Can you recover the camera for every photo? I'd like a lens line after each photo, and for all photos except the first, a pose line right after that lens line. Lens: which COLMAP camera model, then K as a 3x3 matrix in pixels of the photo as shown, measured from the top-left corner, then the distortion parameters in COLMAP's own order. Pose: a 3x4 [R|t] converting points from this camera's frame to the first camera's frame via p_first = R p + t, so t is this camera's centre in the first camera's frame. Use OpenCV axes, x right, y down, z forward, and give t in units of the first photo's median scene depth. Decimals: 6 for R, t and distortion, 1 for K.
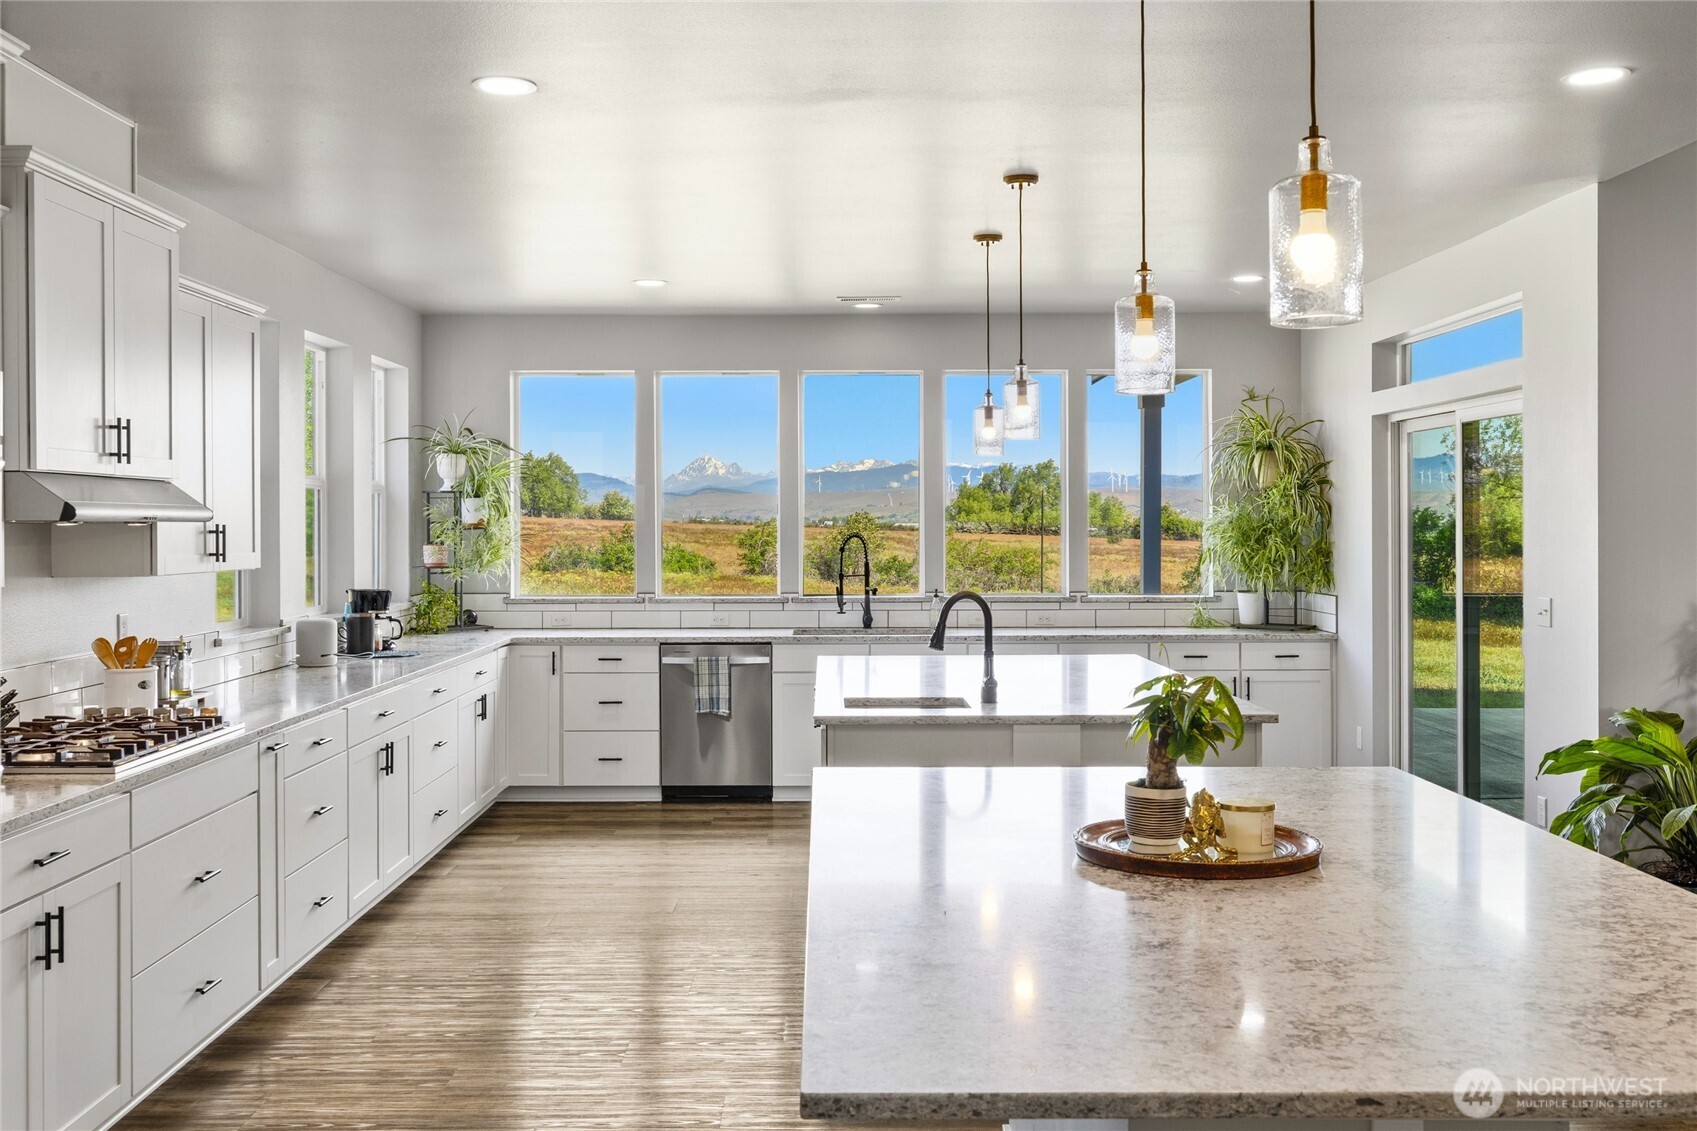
lens RADIAL K [[1631.1, 0, 840.6], [0, 1631.1, 531.9], [0, 0, 1]] dist [0.011376, 0.010160]
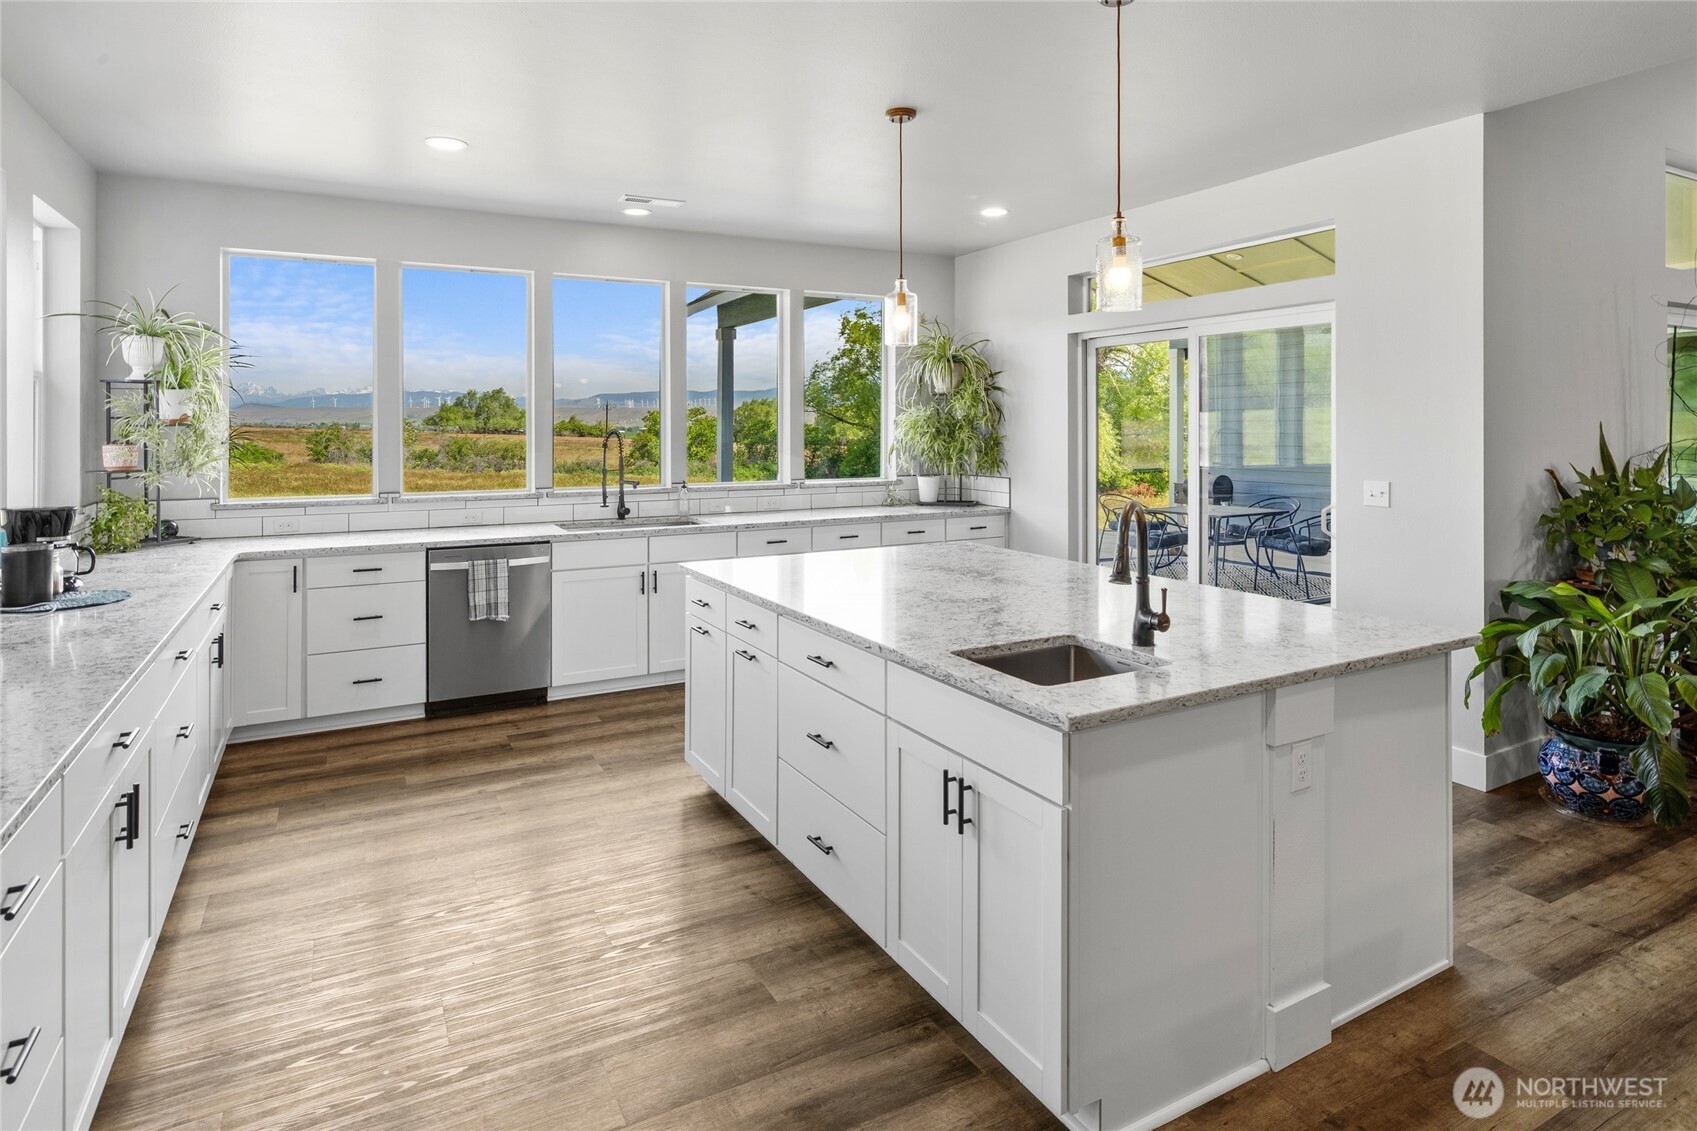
lens RADIAL K [[922.8, 0, 832.0], [0, 922.8, 428.4], [0, 0, 1]] dist [-0.003647, -0.000717]
pose [[0.885348, -0.001713, 0.464927, -0.145744], [0.003511, 0.999989, -0.003003, 0.002375], [-0.464917, 0.004291, 0.885344, 0.417446]]
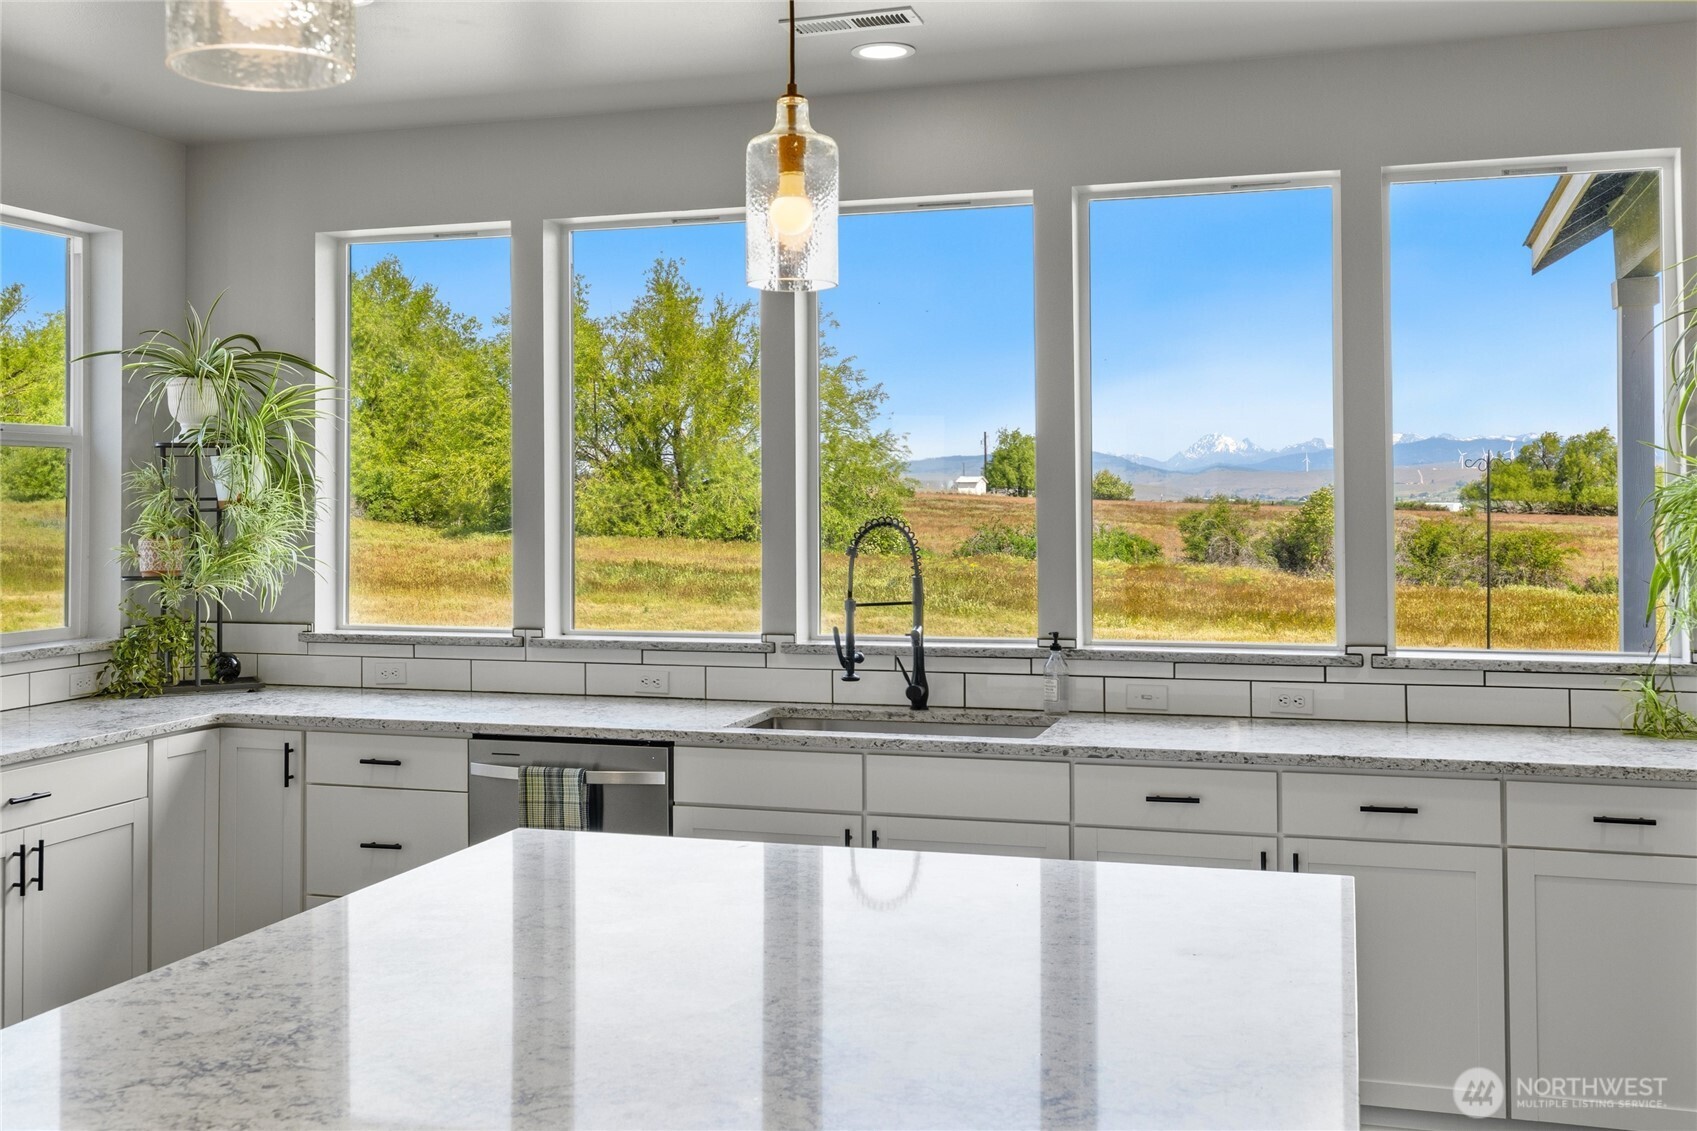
lens RADIAL K [[1663.3, 0, 829.9], [0, 1663.3, 470.5], [0, 0, 1]] dist [0.006418, 0.006926]
pose [[0.951623, -0.008580, -0.307147, 0.151620], [0.000927, 0.999686, -0.025052, -0.000957], [0.307265, 0.023555, 0.951332, 0.522326]]
